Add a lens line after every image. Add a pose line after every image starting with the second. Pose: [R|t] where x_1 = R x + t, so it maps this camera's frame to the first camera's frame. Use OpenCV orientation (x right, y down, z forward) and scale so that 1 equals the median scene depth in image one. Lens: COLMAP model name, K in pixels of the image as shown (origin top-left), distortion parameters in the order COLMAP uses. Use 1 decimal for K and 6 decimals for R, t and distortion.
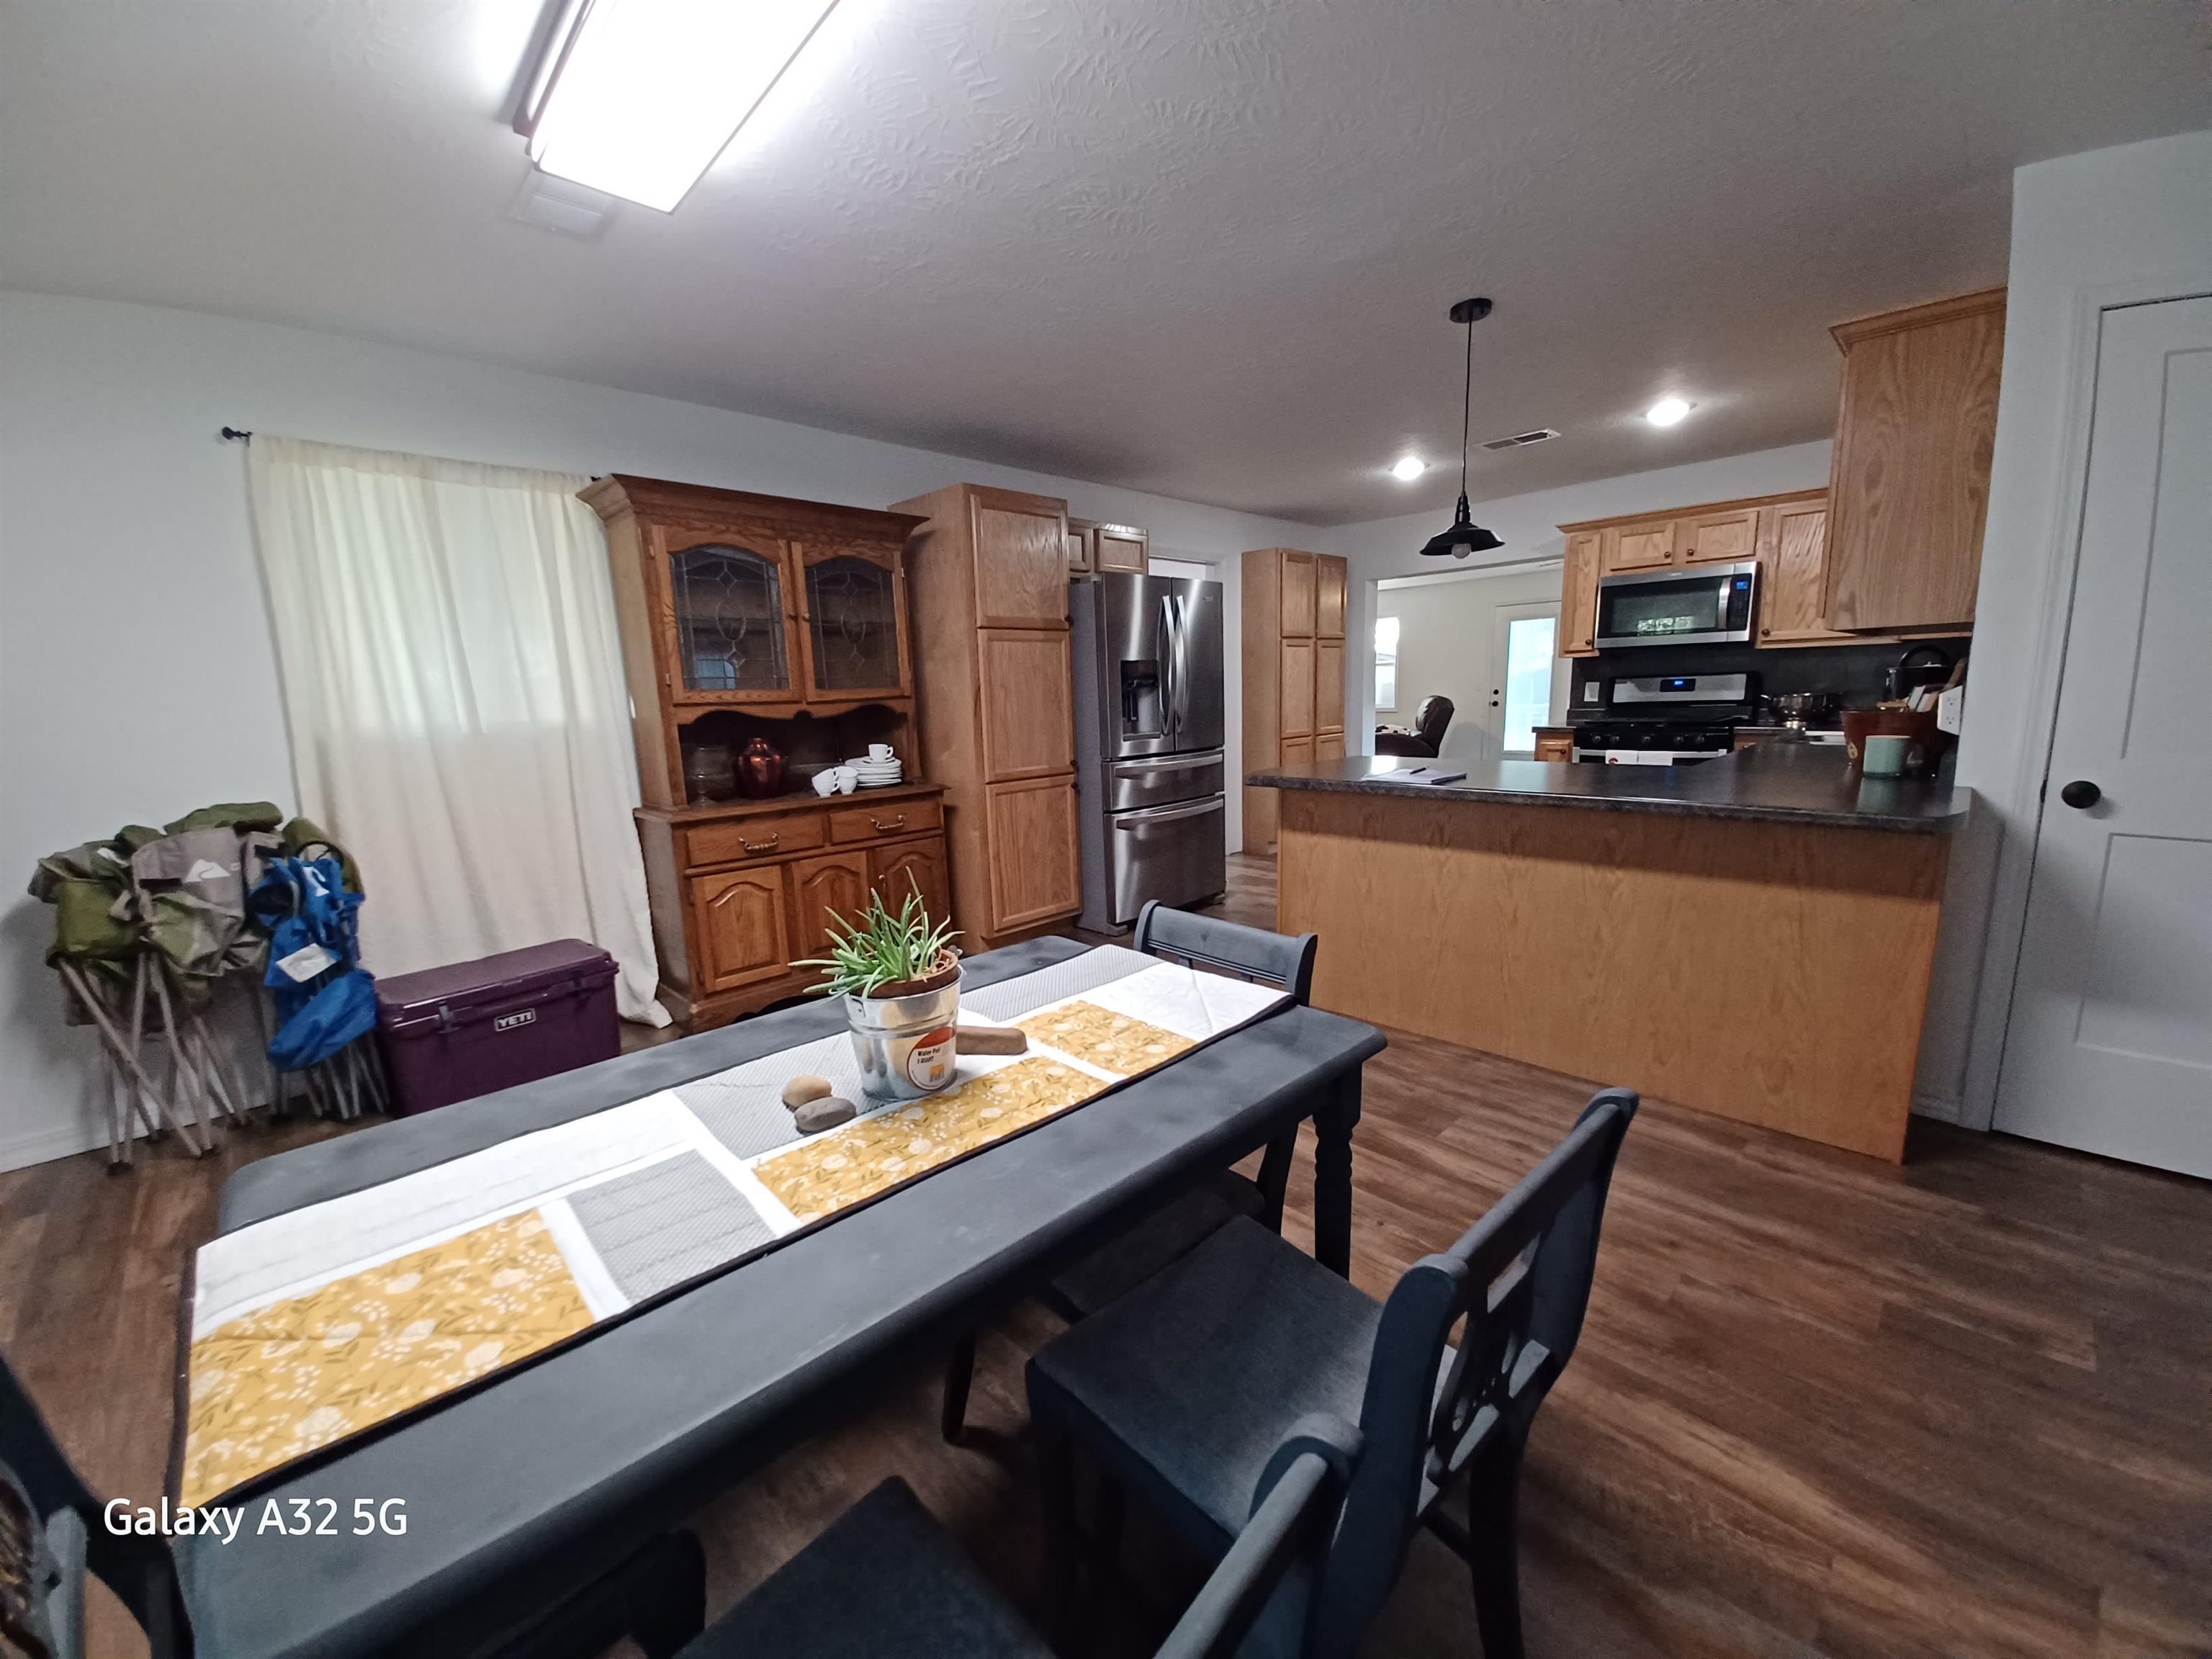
lens RADIAL K [[871.8, 0, 1108.2], [0, 871.8, 844.1], [0, 0, 1]] dist [0.028789, -0.018674]
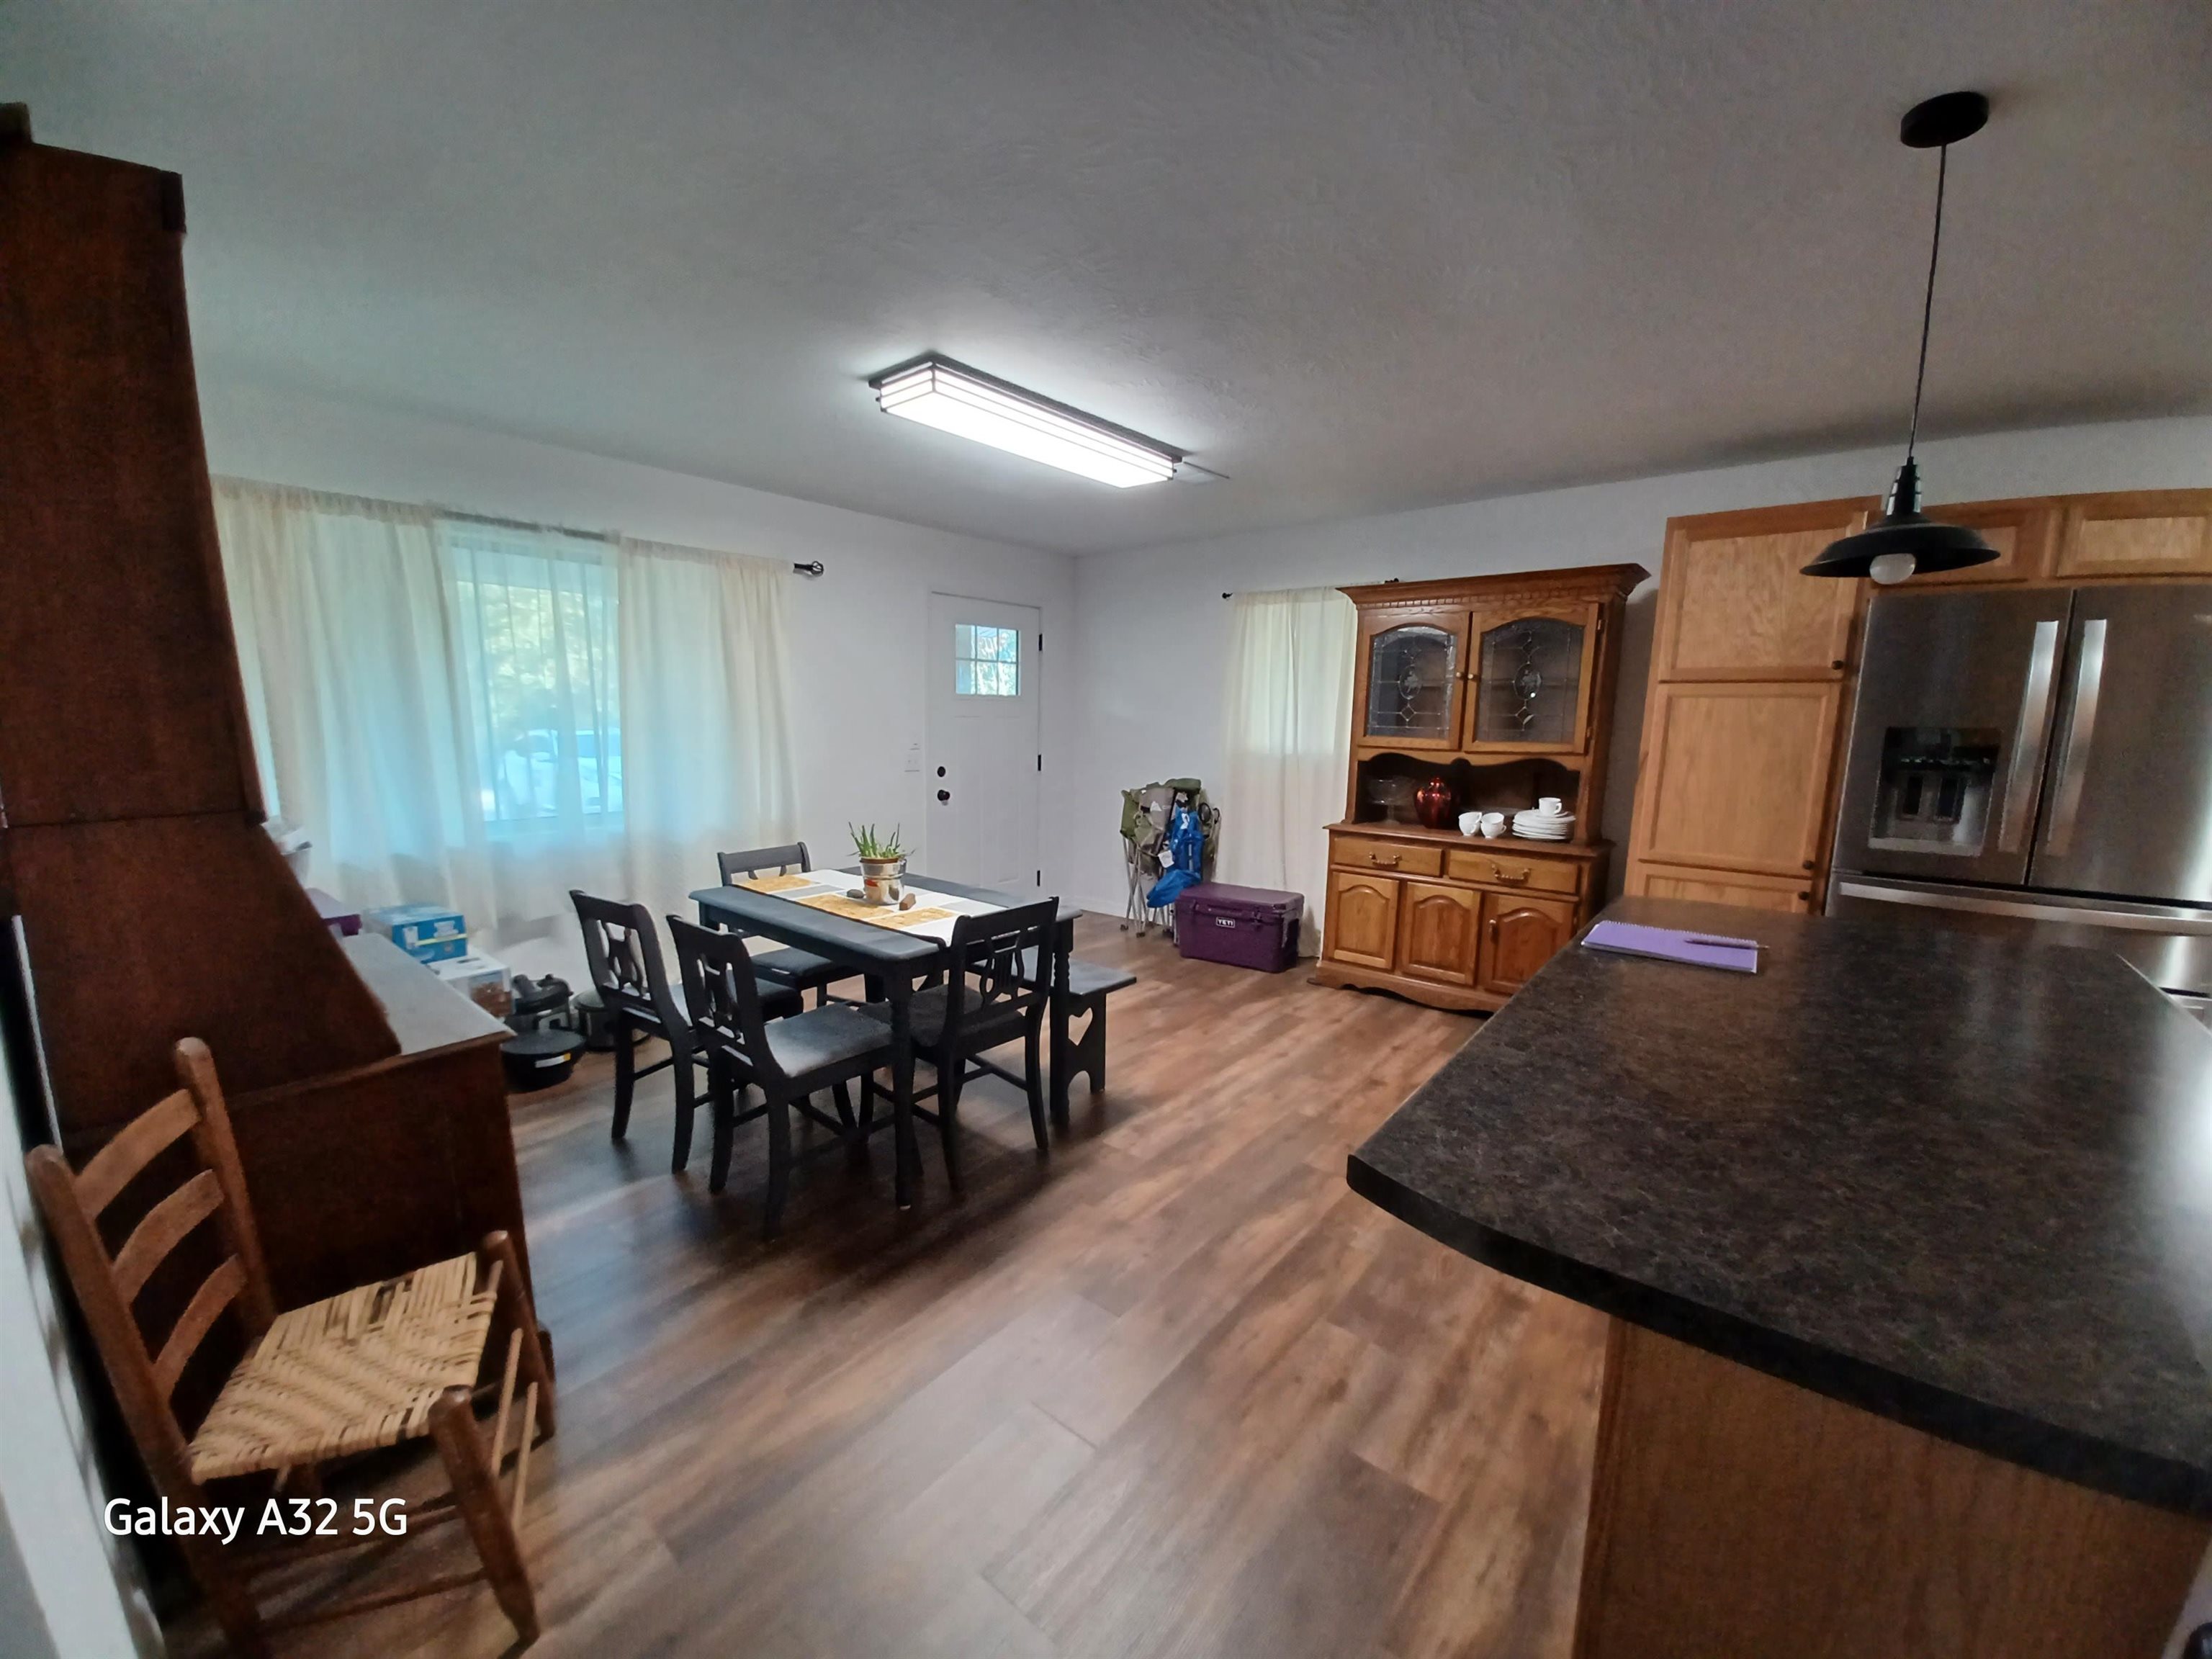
lens RADIAL K [[871.8, 0, 1108.2], [0, 871.8, 844.1], [0, 0, 1]] dist [0.028789, -0.018674]
pose [[0.112366, 0.178881, -0.977433, 0.745562], [-0.201594, 0.967310, 0.153853, -0.129575], [0.973002, 0.179757, 0.144754, 0.414334]]
